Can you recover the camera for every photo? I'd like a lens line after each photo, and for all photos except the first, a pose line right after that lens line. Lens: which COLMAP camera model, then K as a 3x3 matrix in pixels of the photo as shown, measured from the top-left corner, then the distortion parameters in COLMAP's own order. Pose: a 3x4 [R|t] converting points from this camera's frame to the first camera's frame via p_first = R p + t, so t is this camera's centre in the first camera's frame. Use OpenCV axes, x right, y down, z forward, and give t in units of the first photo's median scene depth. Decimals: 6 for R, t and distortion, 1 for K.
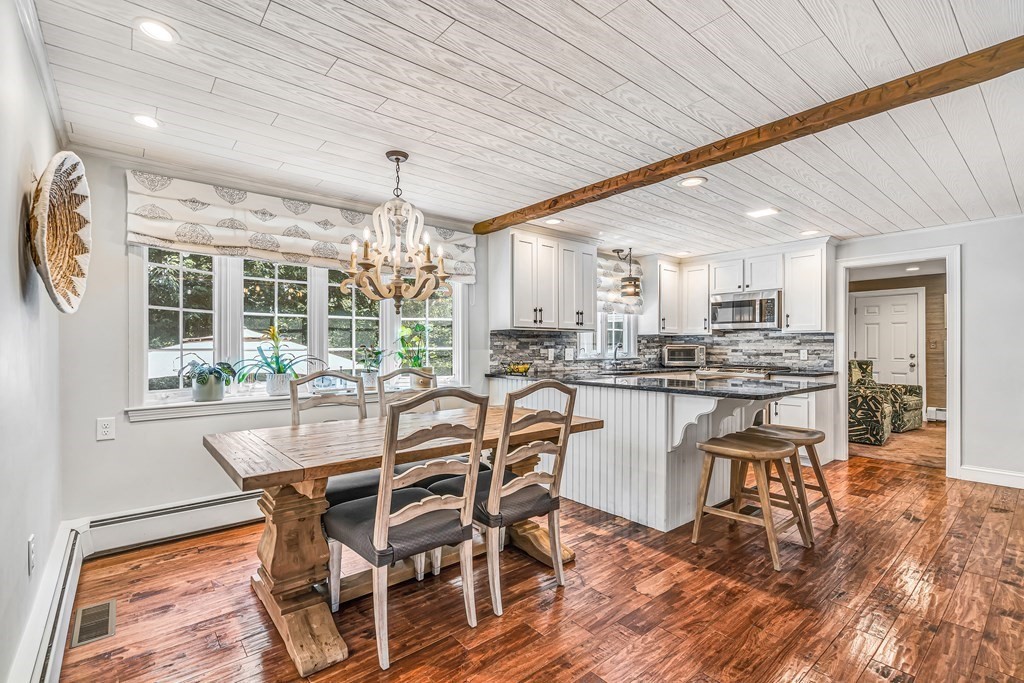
lens RADIAL K [[465.5, 0, 509.4], [0, 465.5, 348.3], [0, 0, 1]] dist [-0.012265, 0.004979]
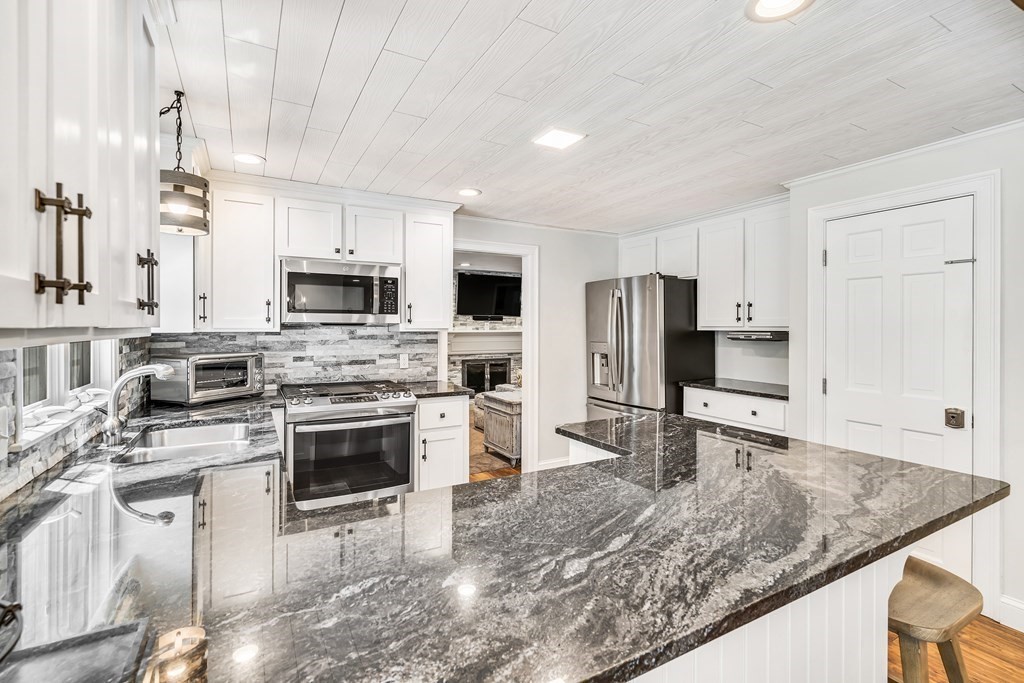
lens RADIAL K [[465.5, 0, 505.5], [0, 465.5, 328.6], [0, 0, 1]] dist [-0.012265, 0.004979]
pose [[0.189344, -0.001733, 0.981909, -0.038621], [0.002399, 0.999996, 0.001303, -0.036101], [-0.981908, 0.002108, 0.189347, 0.702690]]
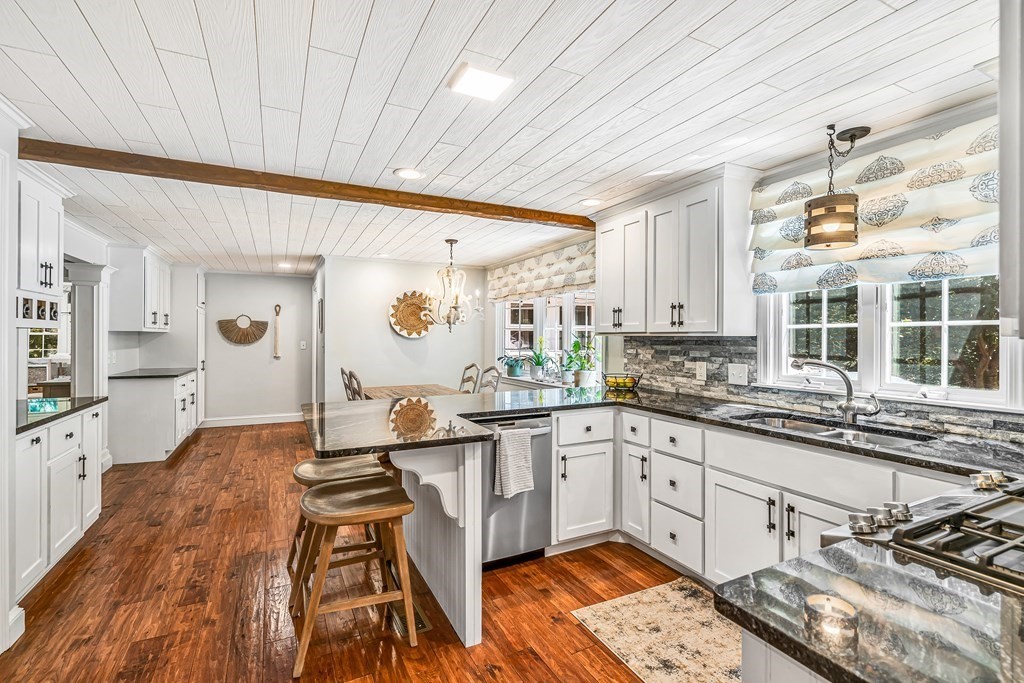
lens RADIAL K [[465.5, 0, 508.7], [0, 465.5, 337.7], [0, 0, 1]] dist [-0.012265, 0.004979]
pose [[-0.223813, 0.001344, -0.974631, 0.729947], [-0.006063, 0.999978, 0.002771, -0.030937], [0.974613, 0.006529, -0.223800, 0.833922]]
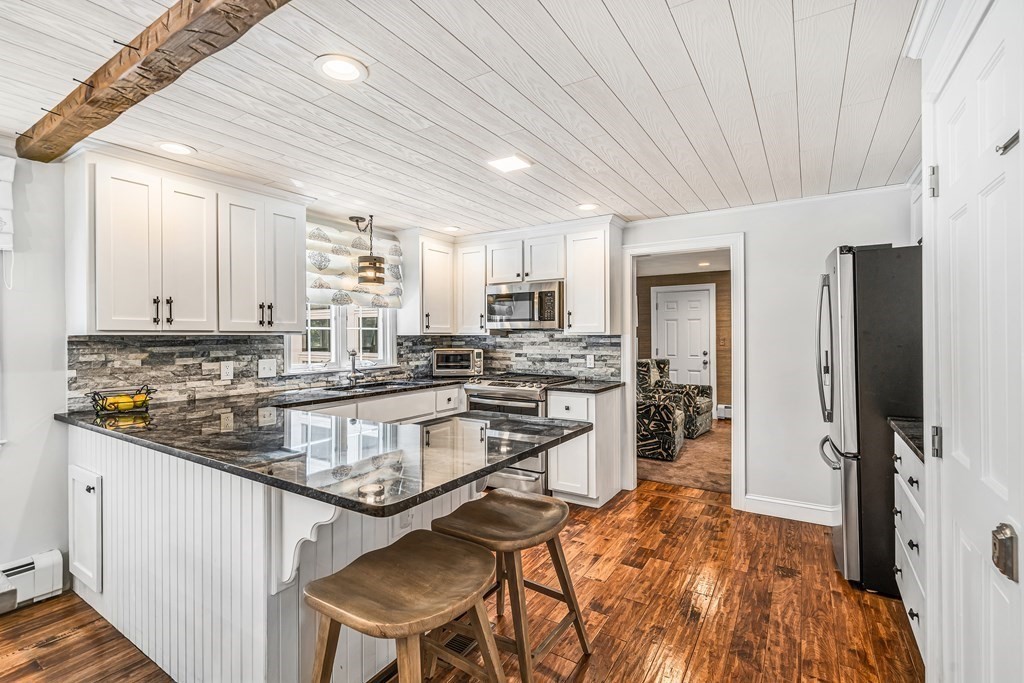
lens RADIAL K [[465.5, 0, 513.4], [0, 465.5, 337.5], [0, 0, 1]] dist [-0.012265, 0.004979]
pose [[0.951301, -0.005084, 0.308222, 0.251848], [0.004689, 0.999987, 0.002024, -0.029573], [-0.308228, -0.000481, 0.951312, 0.260388]]
